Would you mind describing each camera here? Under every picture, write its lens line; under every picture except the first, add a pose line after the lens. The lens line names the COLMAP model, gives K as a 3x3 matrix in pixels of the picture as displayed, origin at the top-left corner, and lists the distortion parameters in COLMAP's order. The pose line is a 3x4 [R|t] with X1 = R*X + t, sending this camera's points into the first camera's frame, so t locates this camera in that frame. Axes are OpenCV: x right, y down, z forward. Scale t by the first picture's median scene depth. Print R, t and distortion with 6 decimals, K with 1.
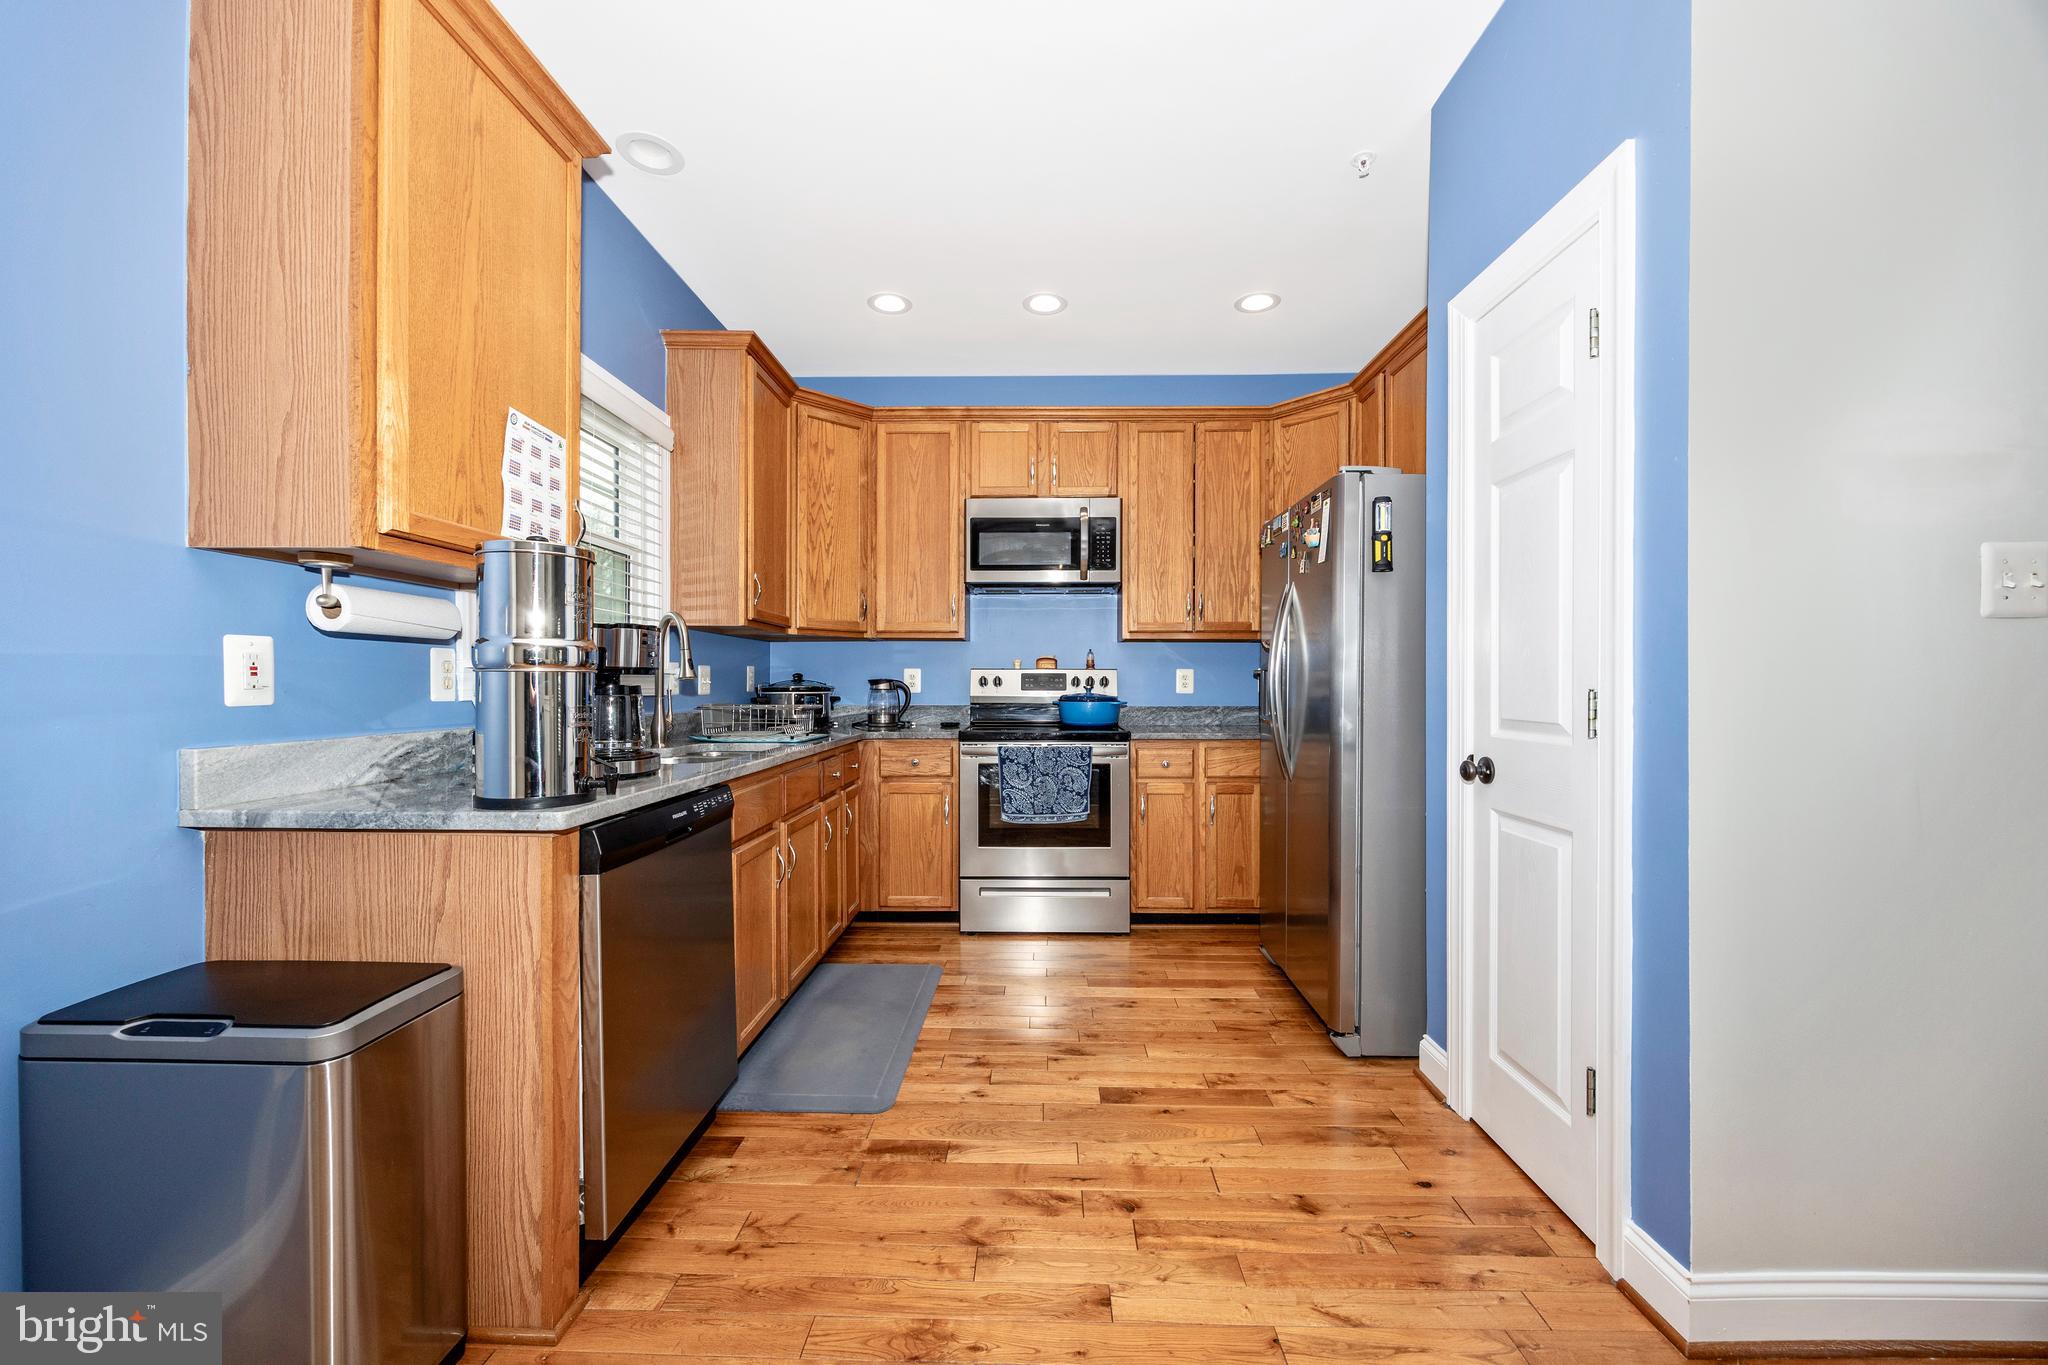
lens RADIAL K [[782.6, 0, 1026.8], [0, 782.6, 685.1], [0, 0, 1]] dist [-0.001618, 0.000085]
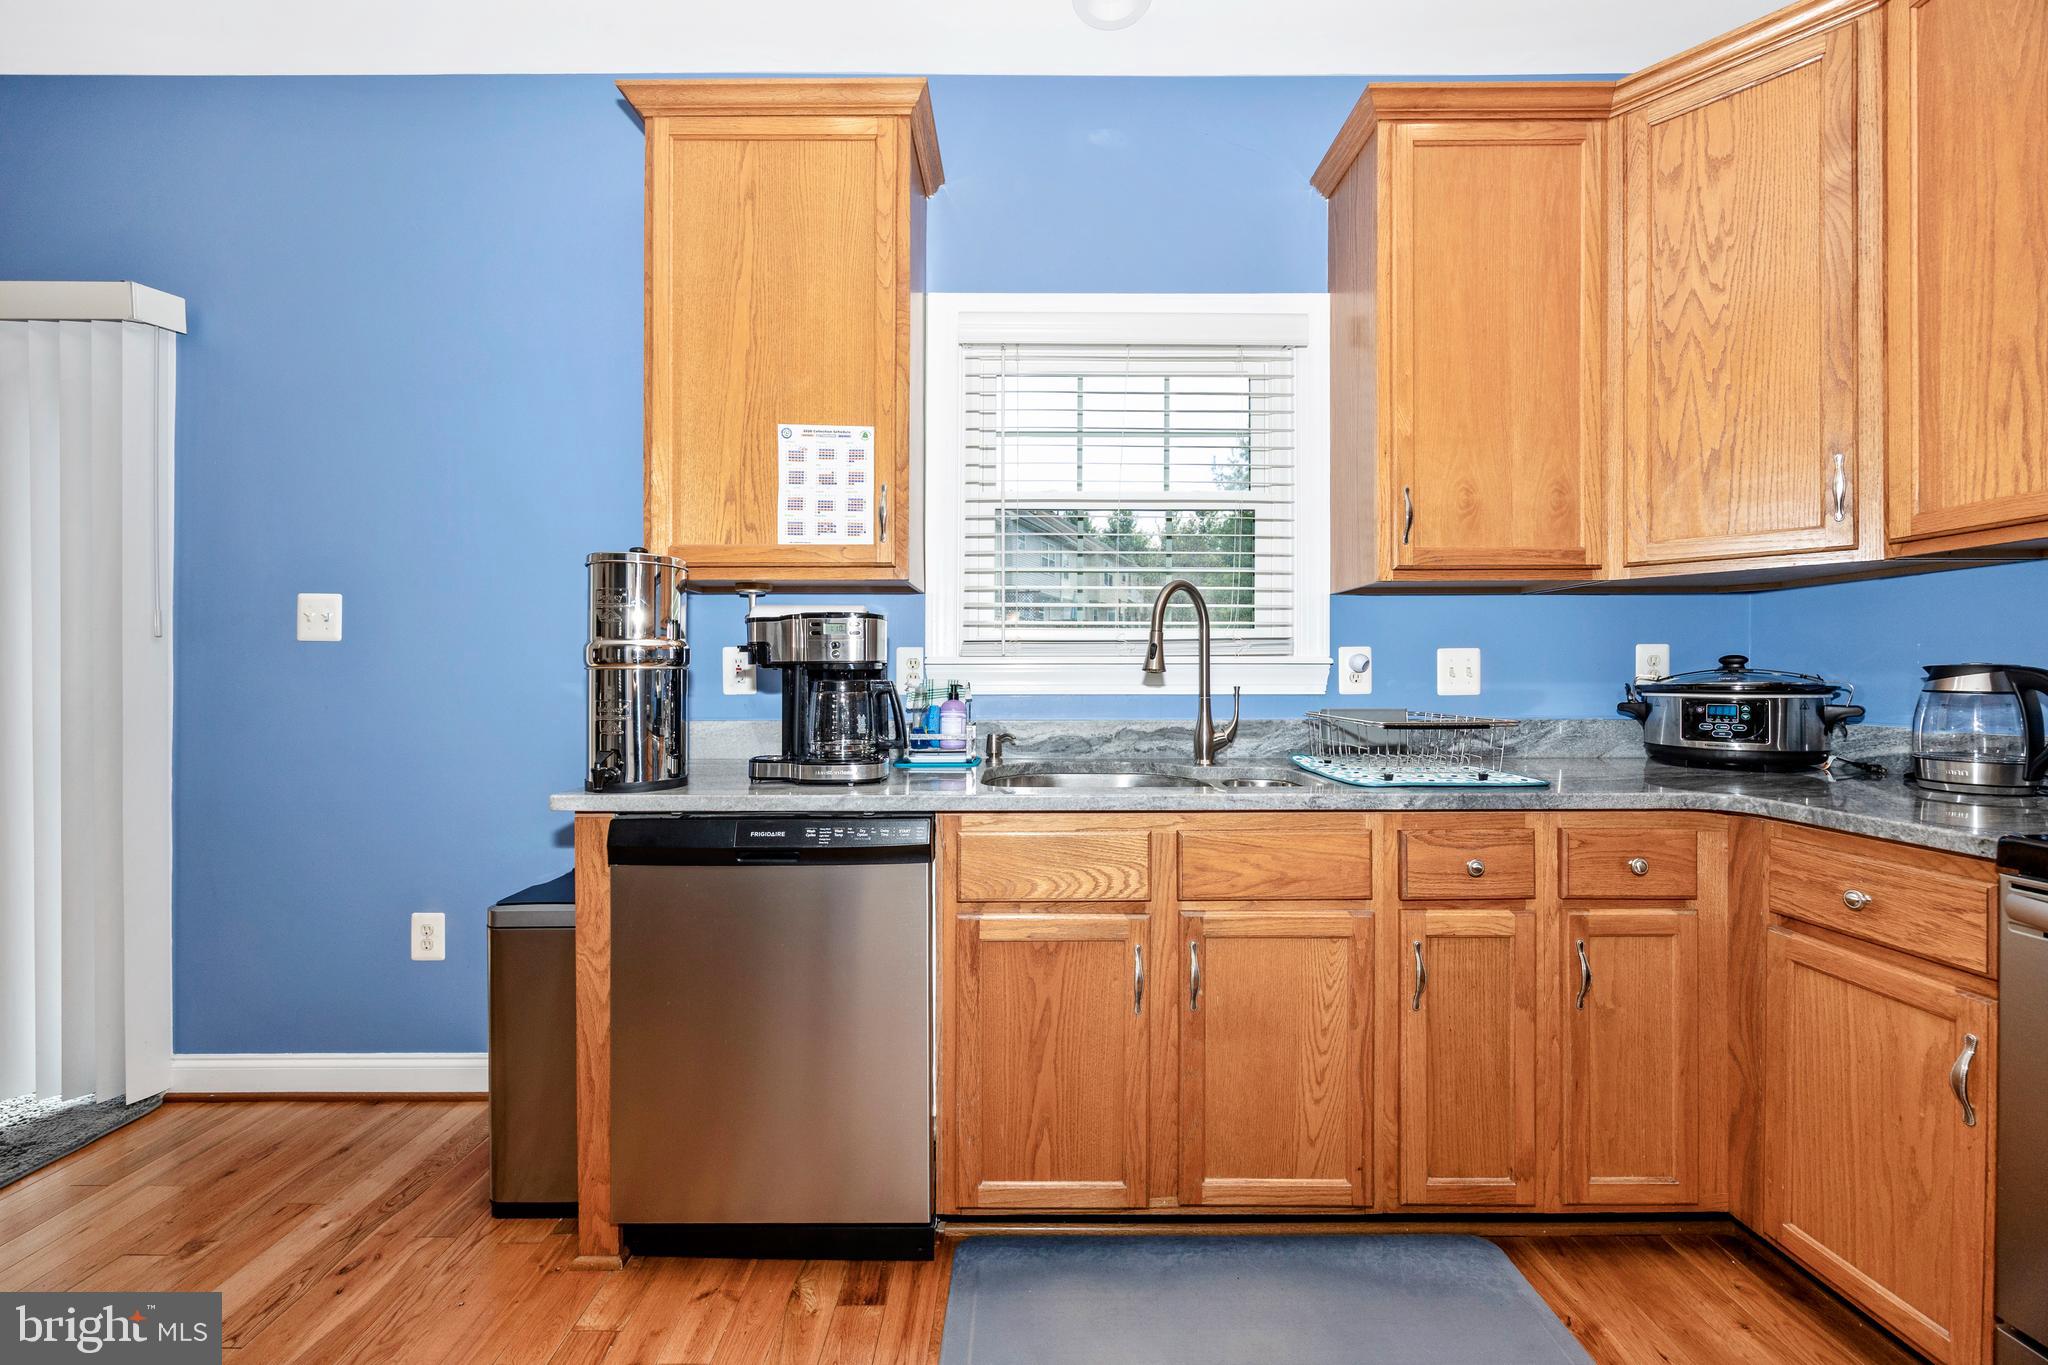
lens RADIAL K [[765.7, 0, 1018.9], [0, 765.7, 676.5], [0, 0, 1]] dist [0.000823, 0.000186]
pose [[0.024301, 0.005132, -0.999692, 0.191028], [0.001442, 0.999986, 0.005168, -0.004679], [0.999704, -0.001568, 0.024293, 0.605227]]
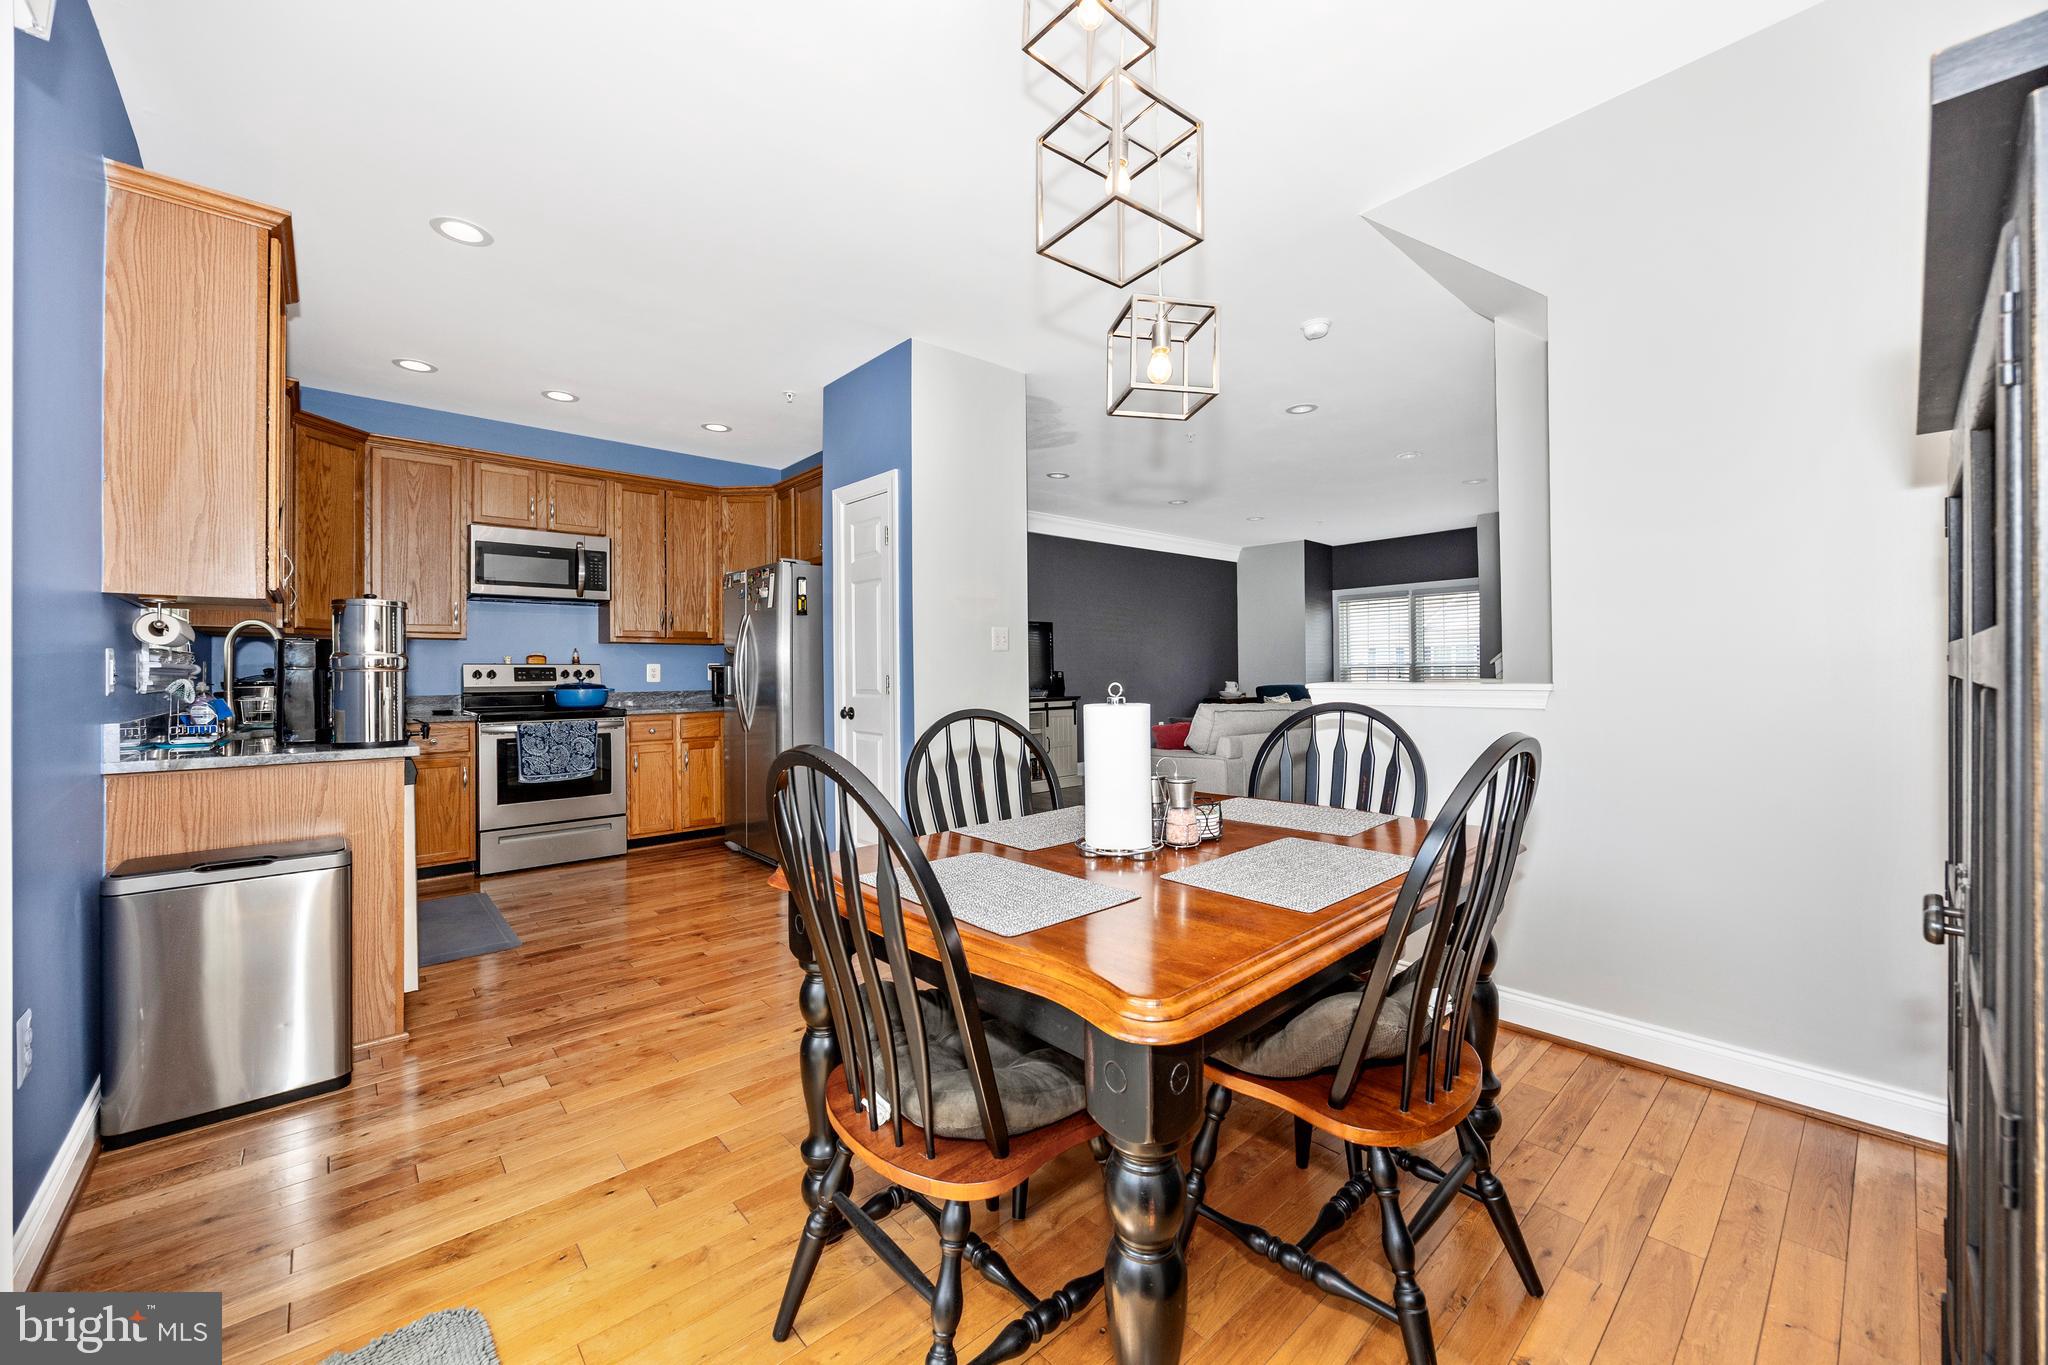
lens RADIAL K [[782.6, 0, 1026.8], [0, 782.6, 685.1], [0, 0, 1]] dist [-0.001618, 0.000085]
pose [[0.728647, -0.017776, 0.684659, -0.303346], [0.008377, 0.999820, 0.017043, -0.001861], [-0.684838, -0.006683, 0.728664, -0.511649]]
